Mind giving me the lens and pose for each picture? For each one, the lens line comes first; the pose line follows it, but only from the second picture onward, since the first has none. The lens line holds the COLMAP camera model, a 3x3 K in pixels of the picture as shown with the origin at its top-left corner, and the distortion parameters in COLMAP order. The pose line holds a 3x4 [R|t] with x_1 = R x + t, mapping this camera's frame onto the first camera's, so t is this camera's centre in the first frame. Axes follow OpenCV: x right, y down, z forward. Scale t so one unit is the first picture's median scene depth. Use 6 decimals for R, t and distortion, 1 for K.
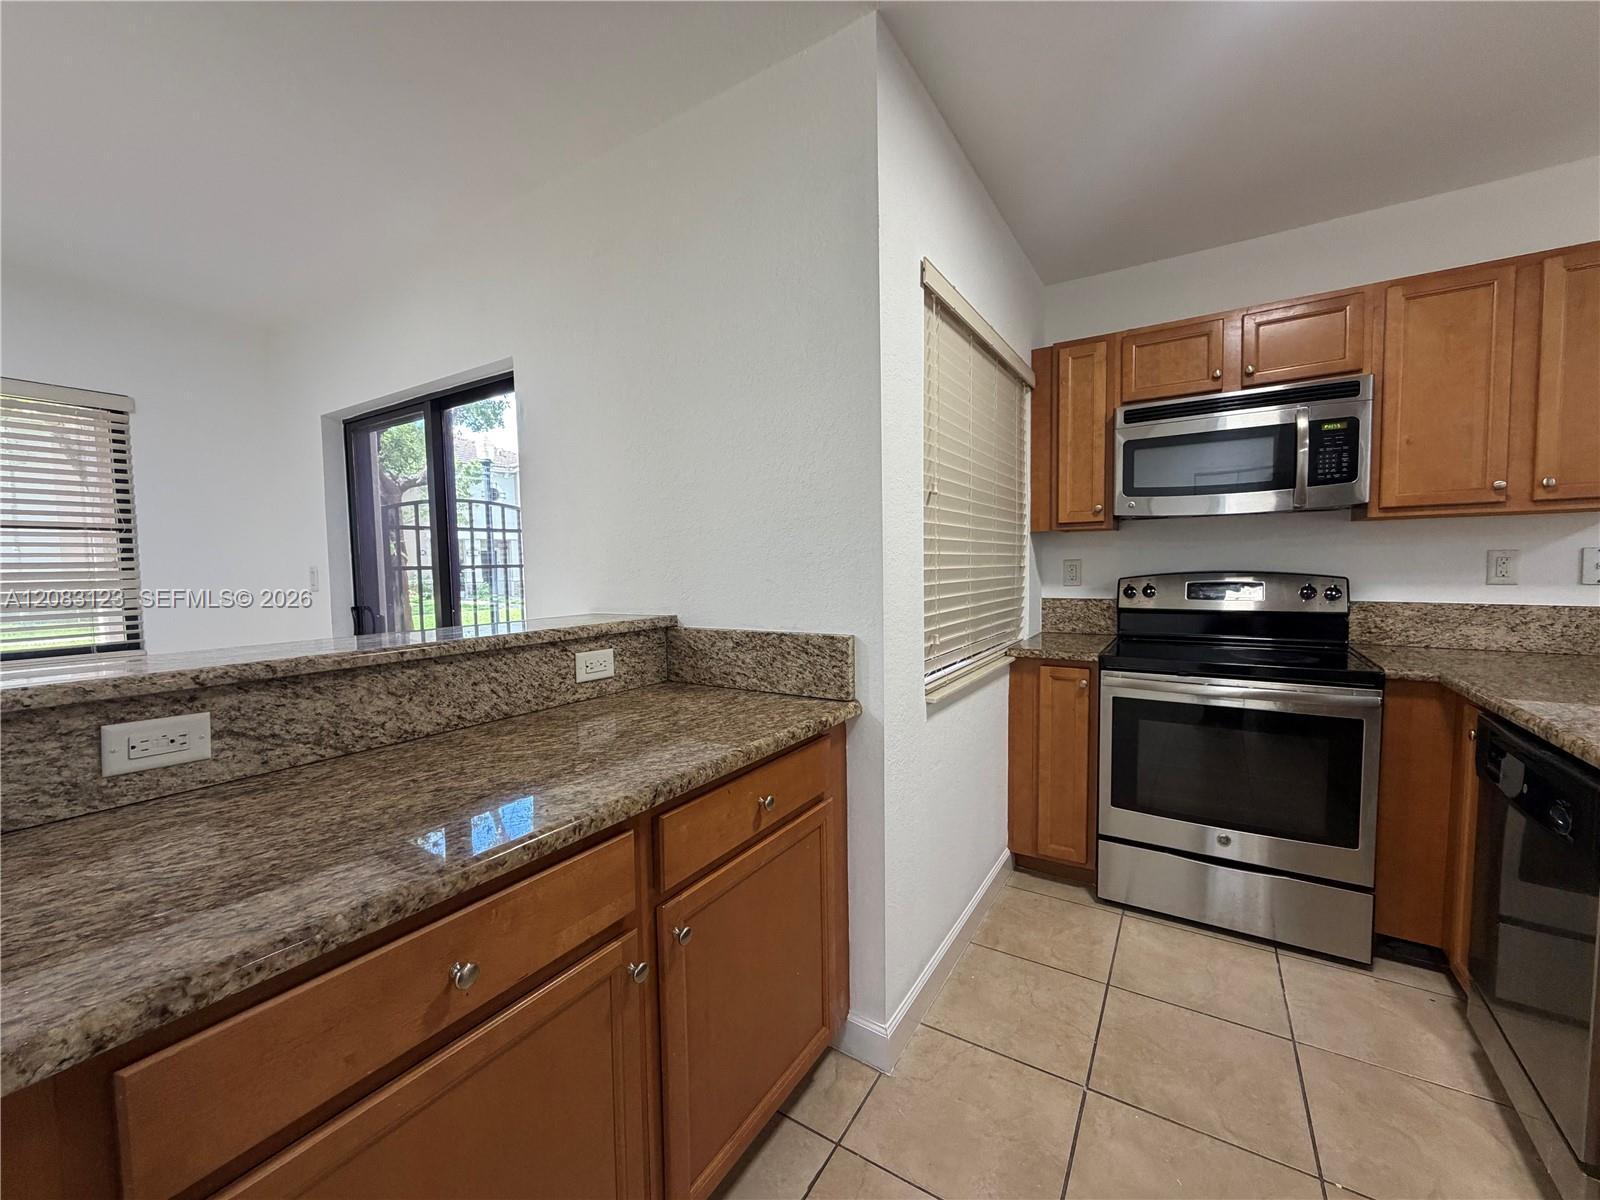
lens RADIAL K [[640.0, 0, 795.3], [0, 640.0, 600.7], [0, 0, 1]] dist [0.001447, -0.000095]
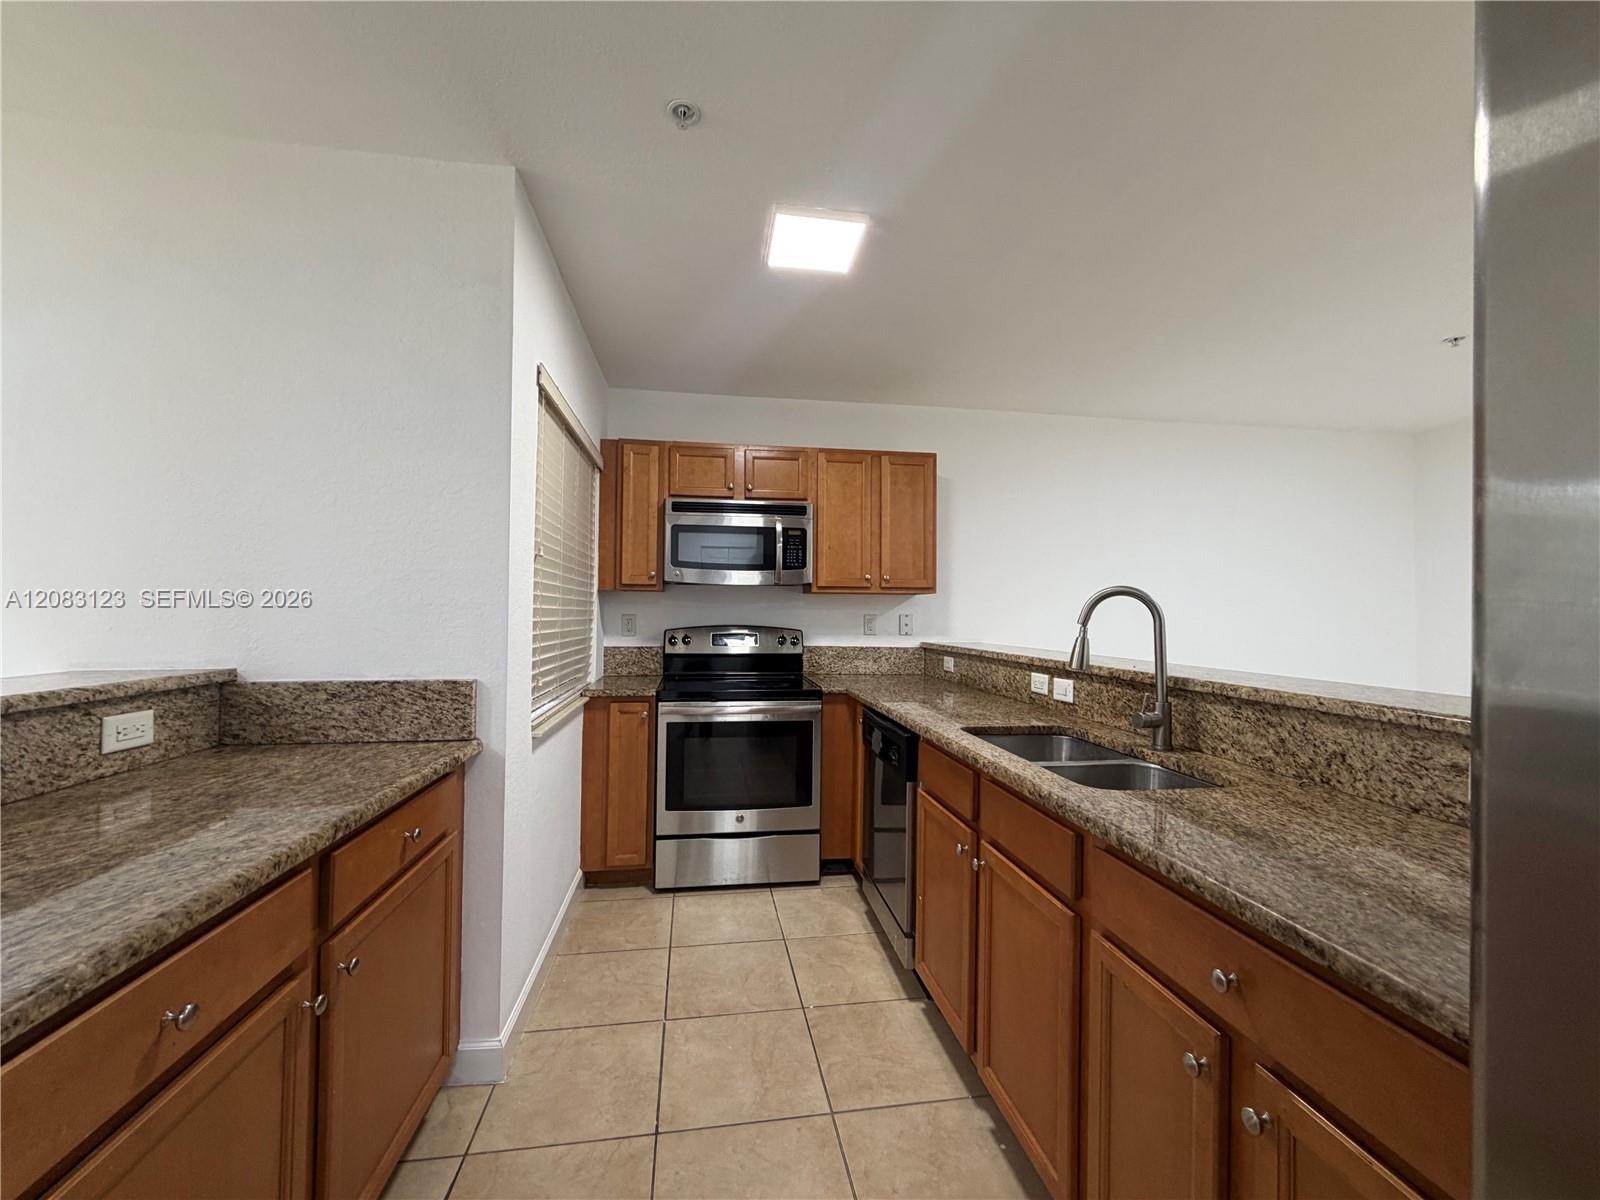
lens RADIAL K [[640.0, 0, 795.3], [0, 640.0, 600.7], [0, 0, 1]] dist [0.001447, -0.000095]
pose [[0.753787, 0.036210, 0.656121, -0.168844], [0.017175, 0.997054, -0.074757, 0.007998], [-0.656895, 0.067620, 0.750944, -0.153837]]
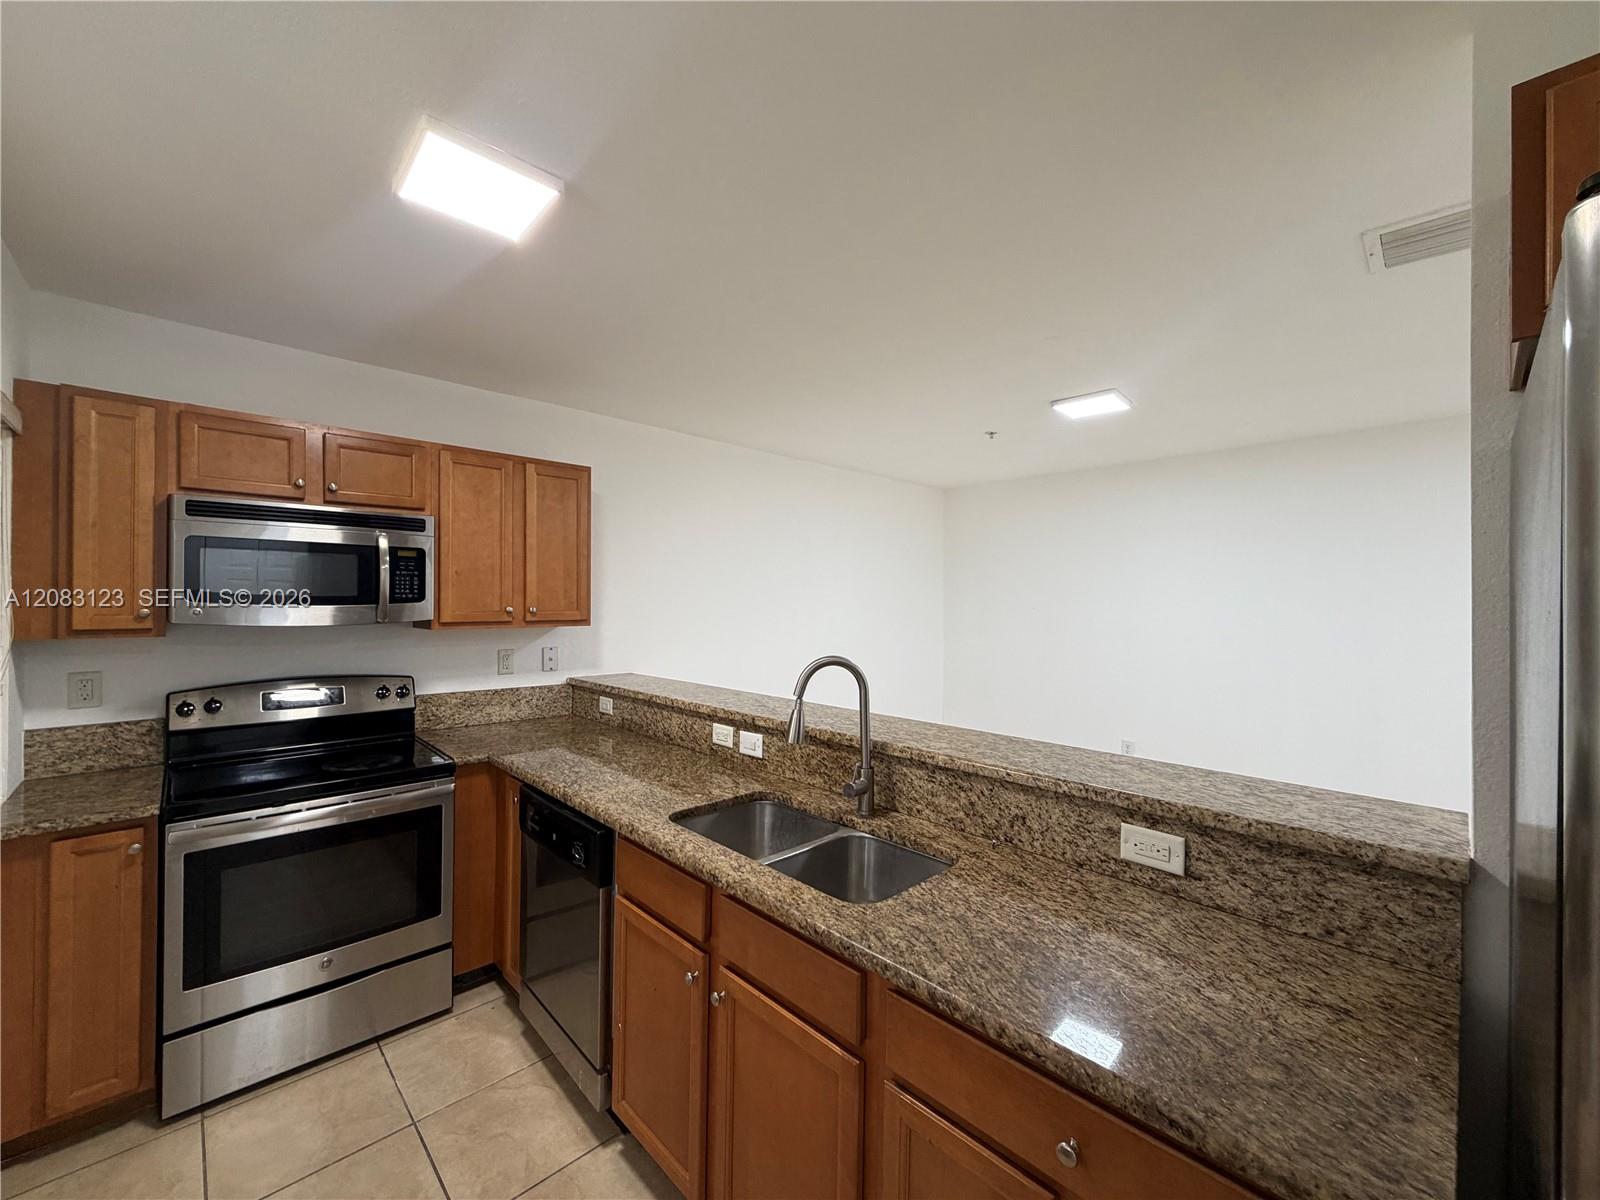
lens RADIAL K [[640.0, 0, 795.3], [0, 640.0, 600.7], [0, 0, 1]] dist [0.001447, -0.000095]
pose [[0.239443, 0.020489, 0.970694, -0.123274], [0.048344, 0.998286, -0.032996, -0.114203], [-0.969706, 0.054828, 0.238042, 0.039411]]
